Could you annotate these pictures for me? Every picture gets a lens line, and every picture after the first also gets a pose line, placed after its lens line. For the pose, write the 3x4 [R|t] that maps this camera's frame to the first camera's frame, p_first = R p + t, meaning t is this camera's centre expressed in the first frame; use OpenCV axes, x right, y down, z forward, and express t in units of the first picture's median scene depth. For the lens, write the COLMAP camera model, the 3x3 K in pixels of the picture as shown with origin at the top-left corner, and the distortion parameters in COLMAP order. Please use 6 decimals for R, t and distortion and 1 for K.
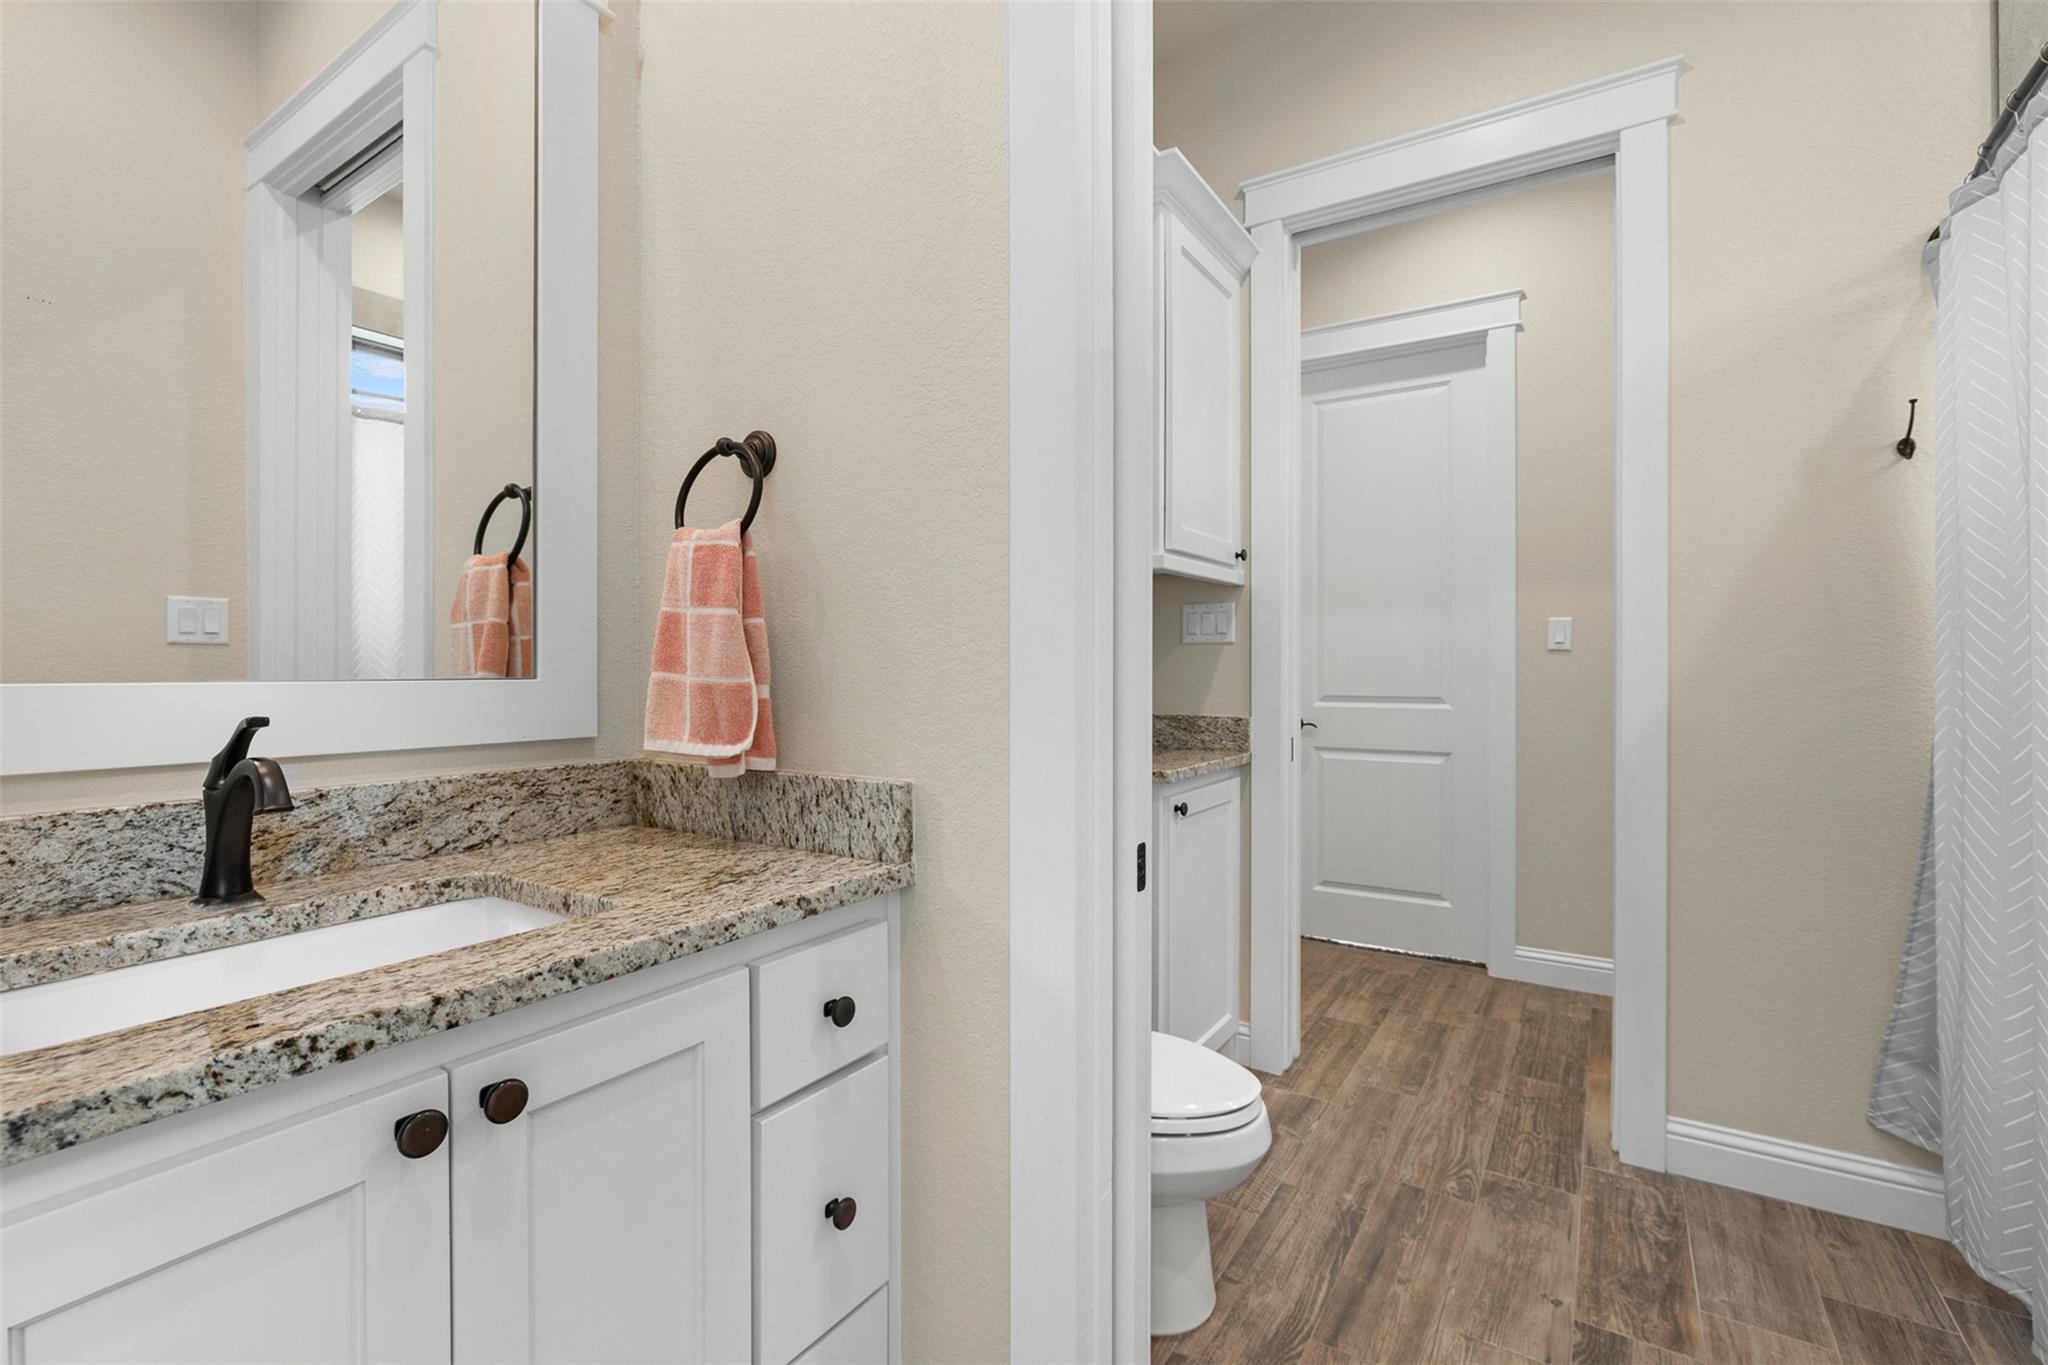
lens RADIAL K [[892.6, 0, 1025.8], [0, 892.6, 670.1], [0, 0, 1]] dist [-0.007062, -0.000593]
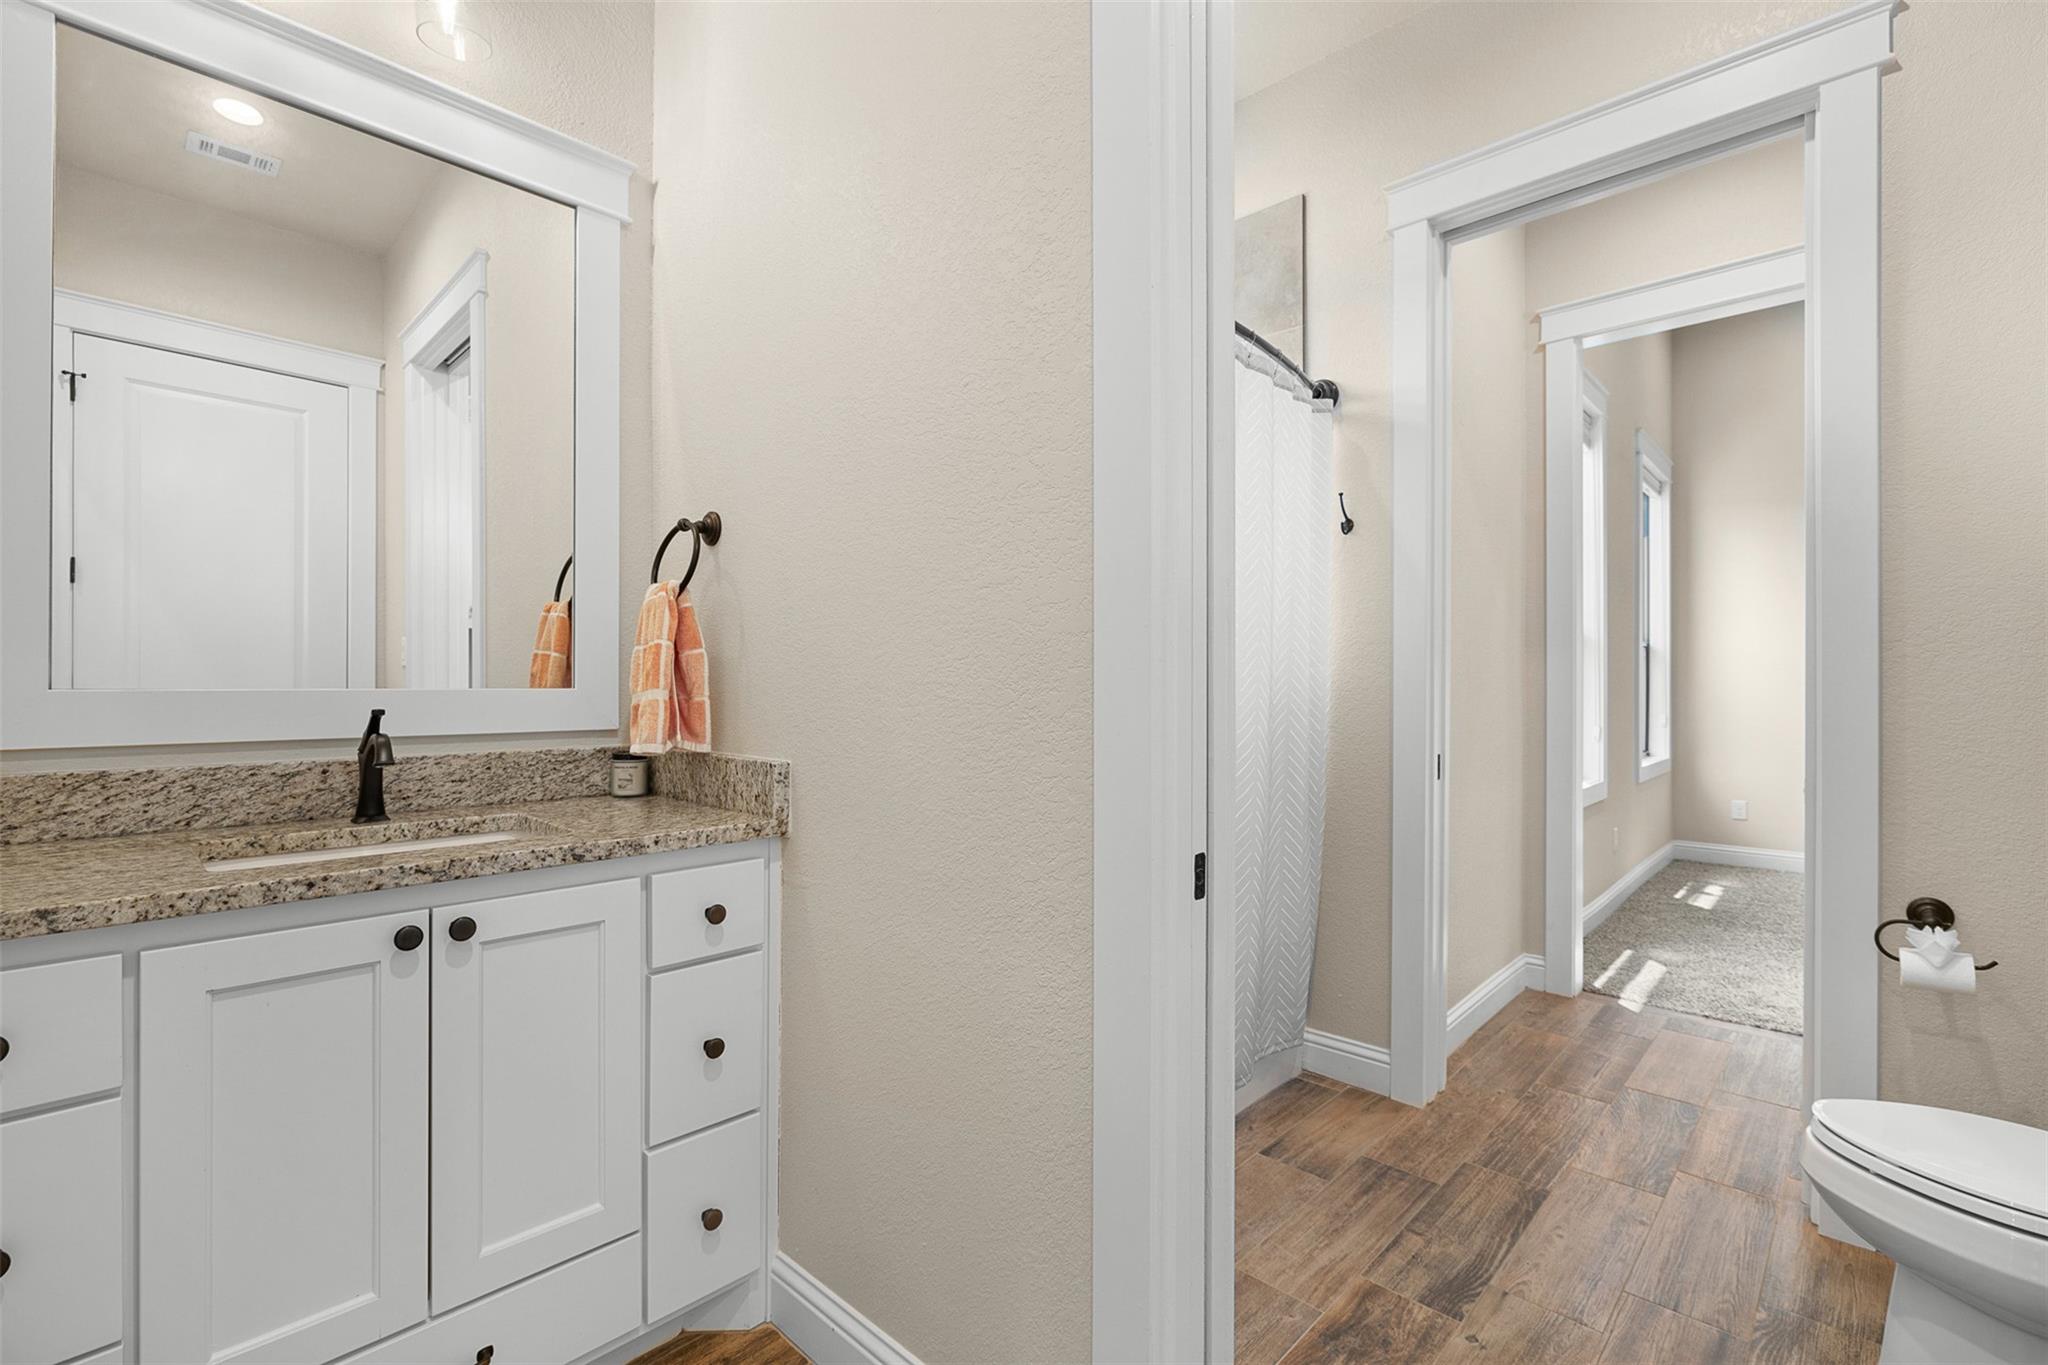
lens RADIAL K [[892.6, 0, 1039.1], [0, 892.6, 672.5], [0, 0, 1]] dist [-0.007062, -0.000593]
pose [[0.979508, 0.005237, -0.201338, 0.596256], [-0.005883, 0.999979, -0.002610, -0.017197], [0.201320, 0.003741, 0.979518, -0.333802]]
